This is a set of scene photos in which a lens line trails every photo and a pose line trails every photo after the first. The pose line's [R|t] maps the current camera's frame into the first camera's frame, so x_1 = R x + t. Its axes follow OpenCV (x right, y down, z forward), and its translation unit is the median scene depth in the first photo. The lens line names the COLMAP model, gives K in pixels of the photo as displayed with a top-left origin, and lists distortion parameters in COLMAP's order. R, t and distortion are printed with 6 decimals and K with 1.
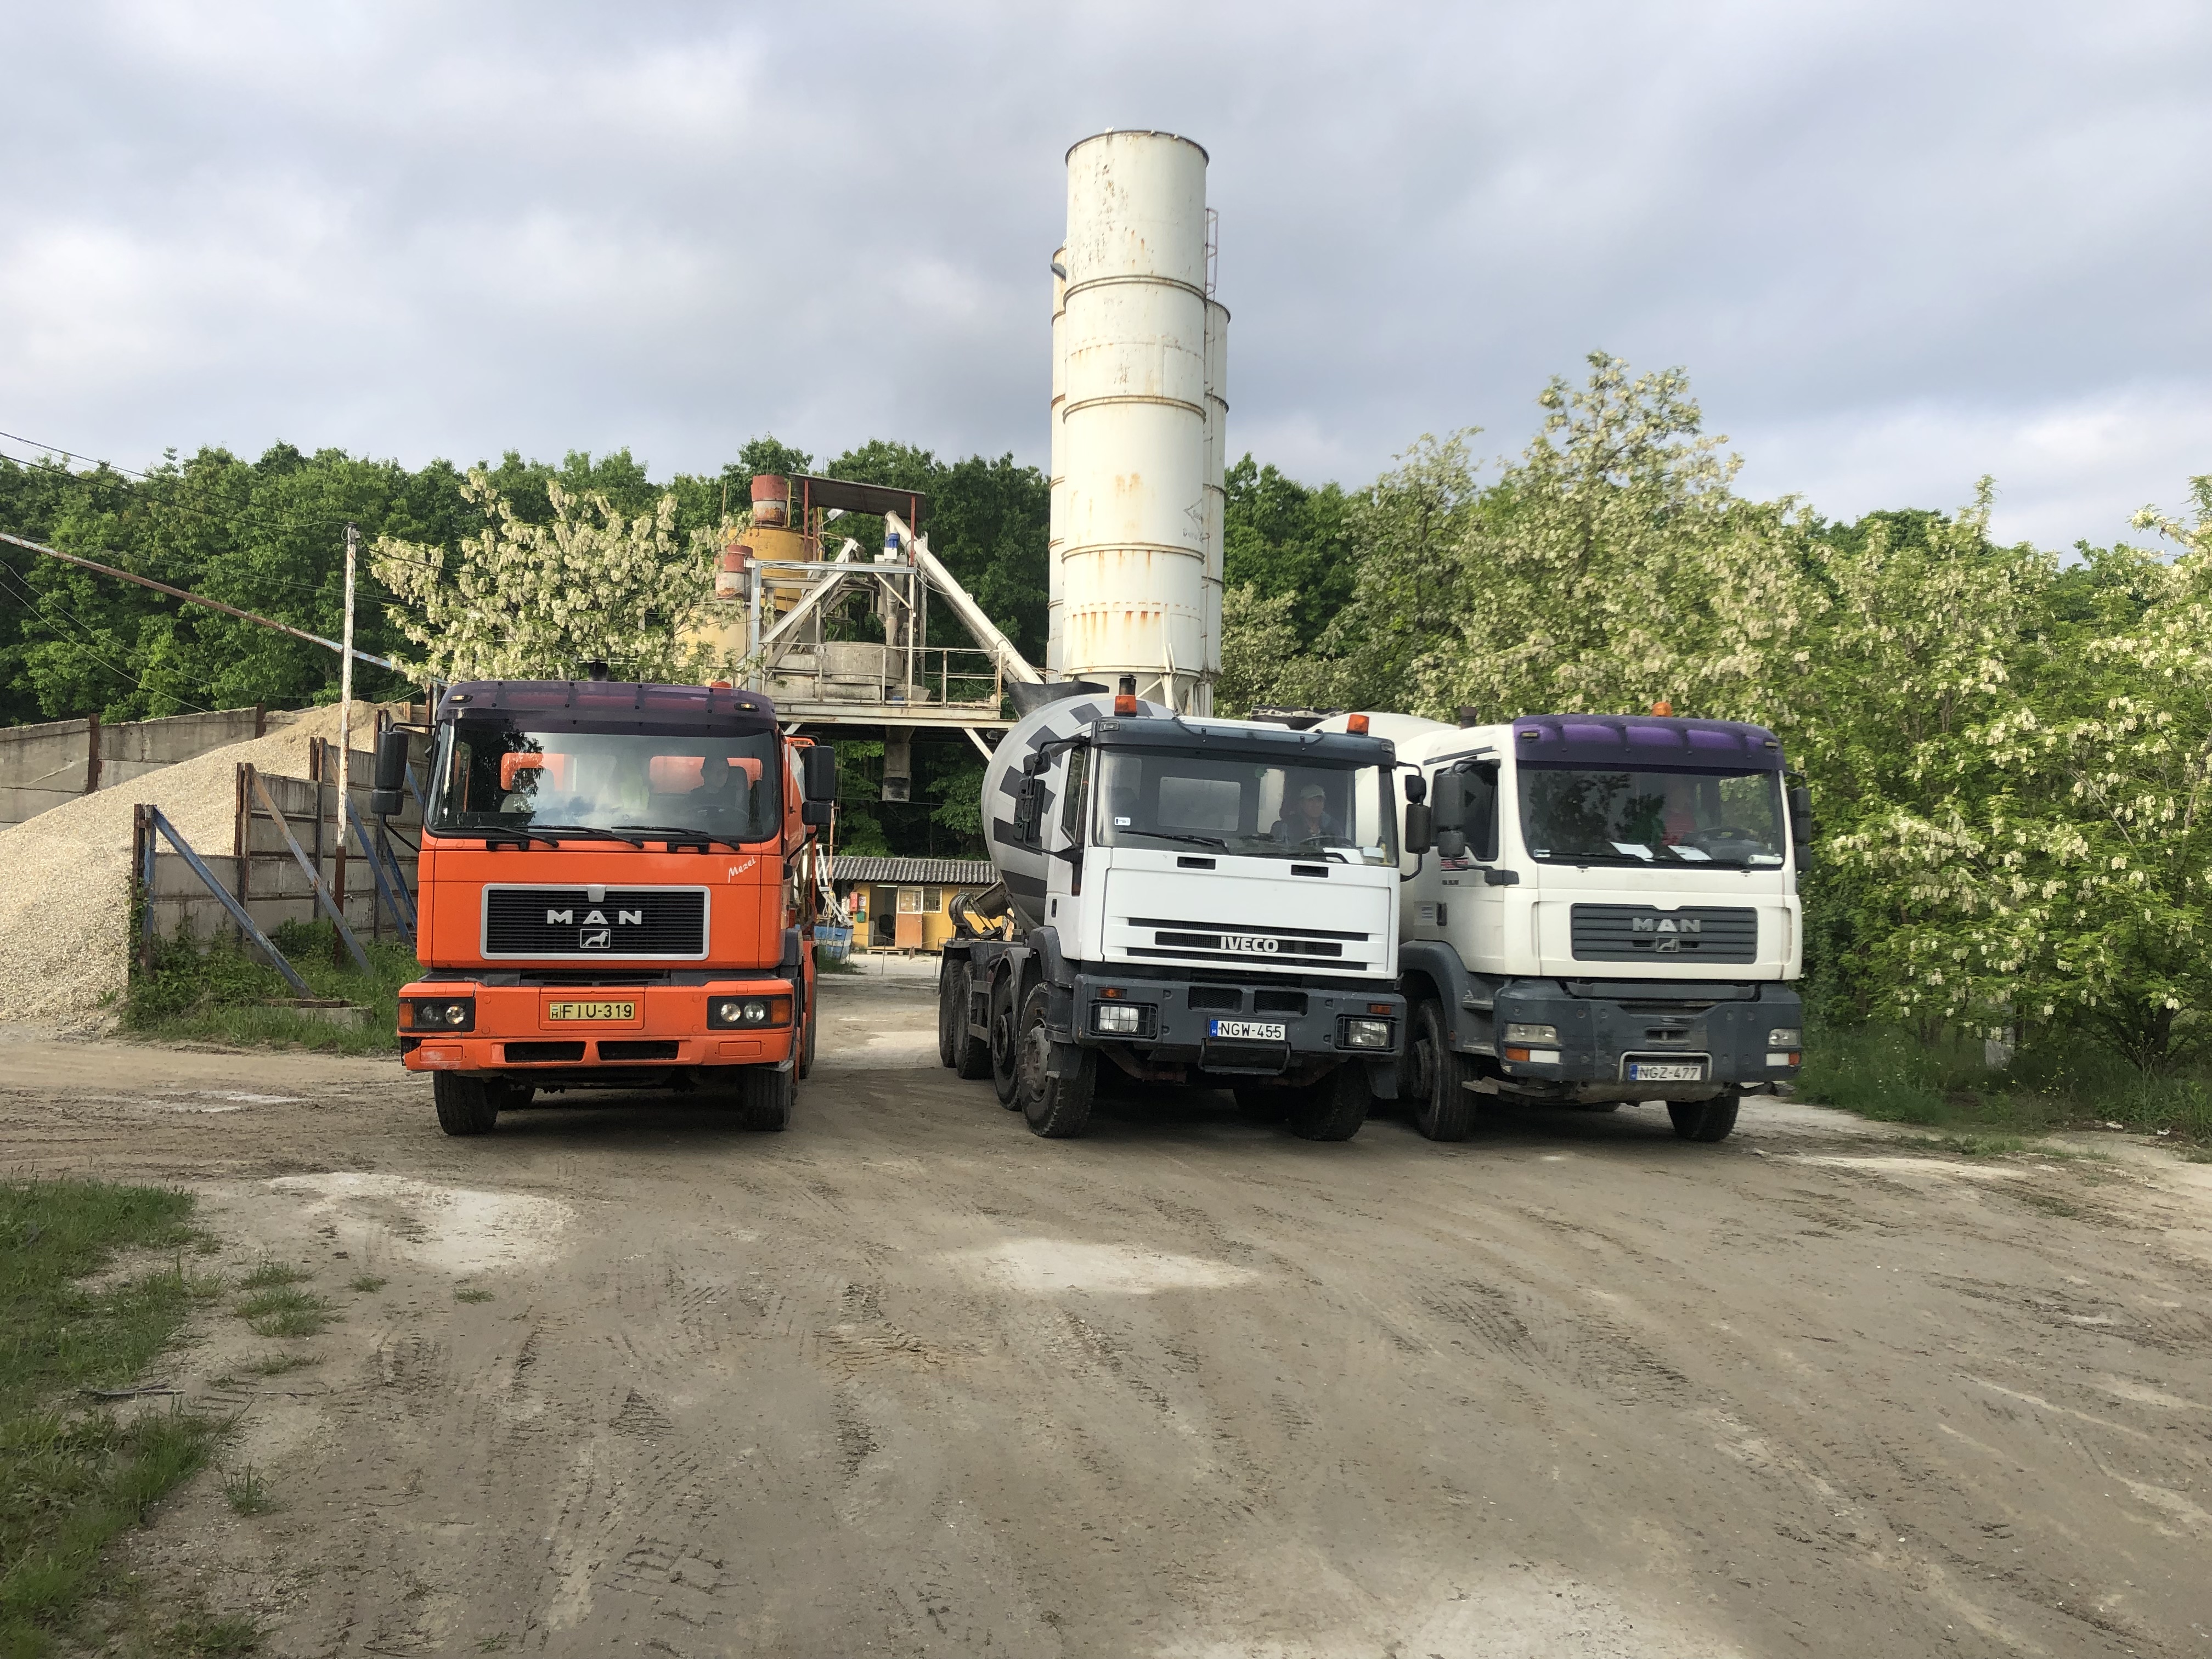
lens RADIAL K [[1701.2, 0, 1106.0], [0, 1701.2, 829.5], [0, 0, 1]] dist [0.006800, 0.003250]
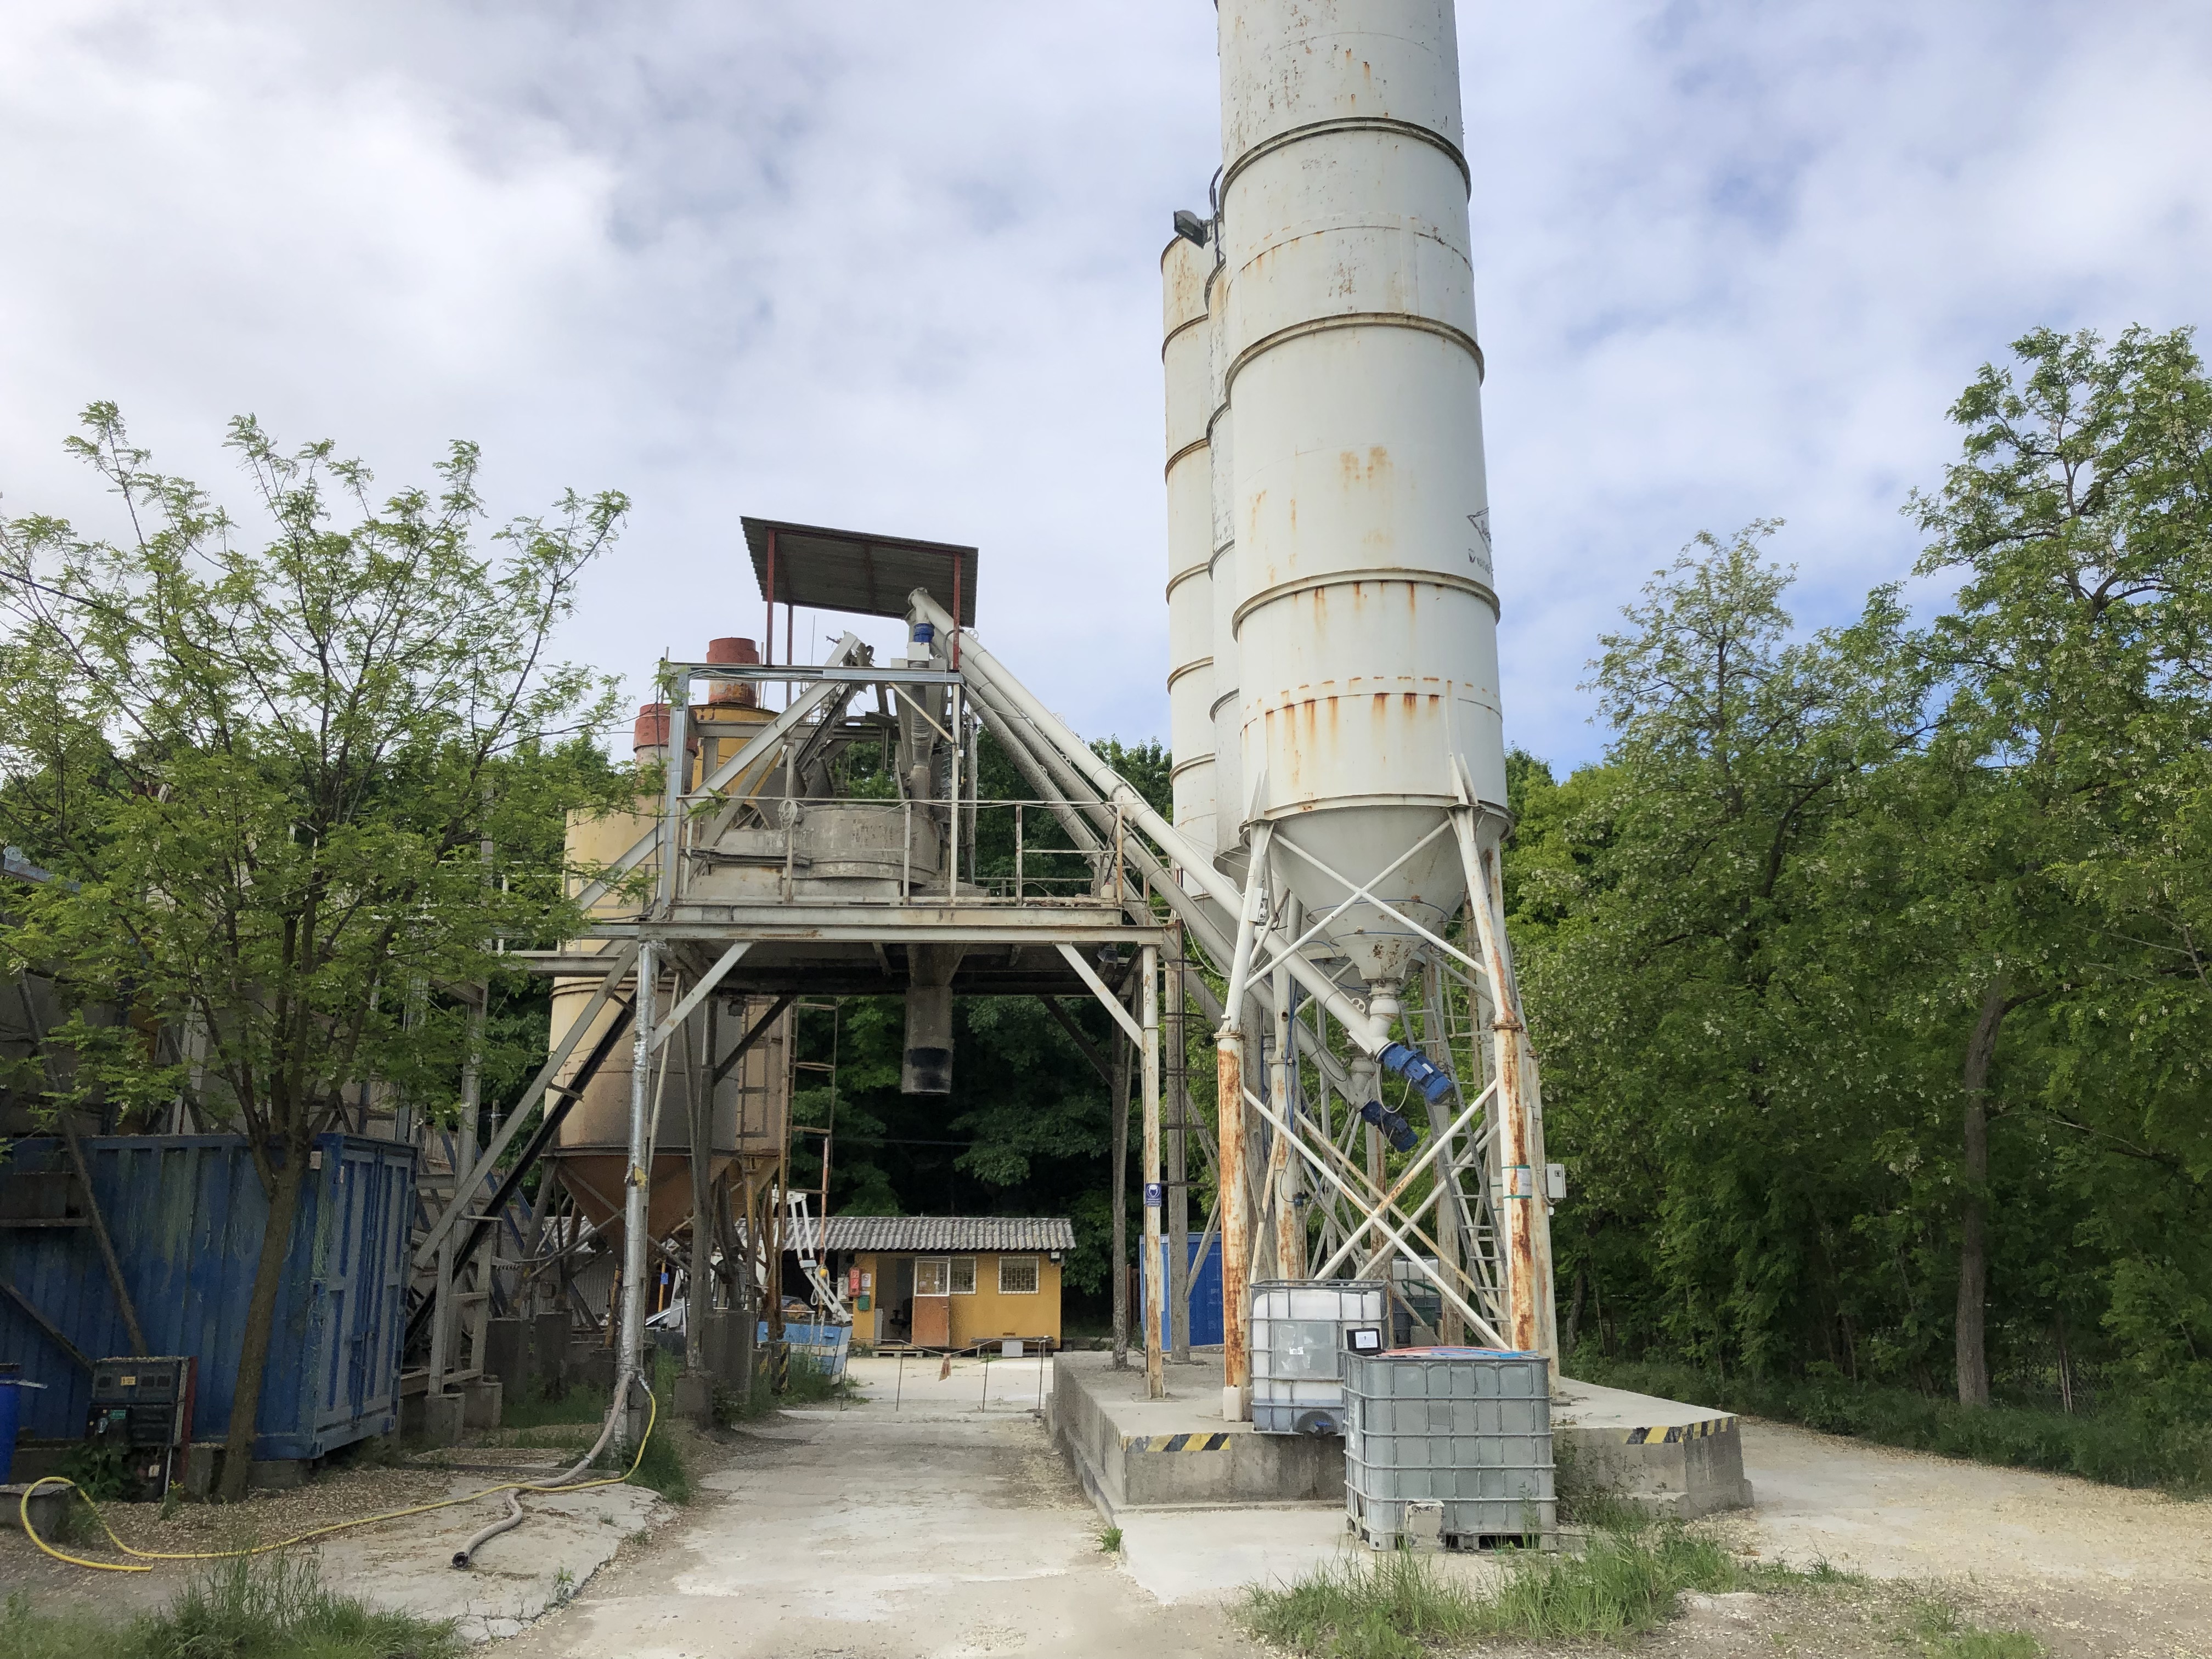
lens RADIAL K [[1792.5, 0, 1106.0], [0, 1792.5, 829.5], [0, 0, 1]] dist [0.026065, 0.003380]
pose [[0.999694, -0.022805, -0.009577, -0.060986], [0.020413, 0.979332, -0.201227, 0.019195], [0.013968, 0.200970, 0.979498, 0.437775]]
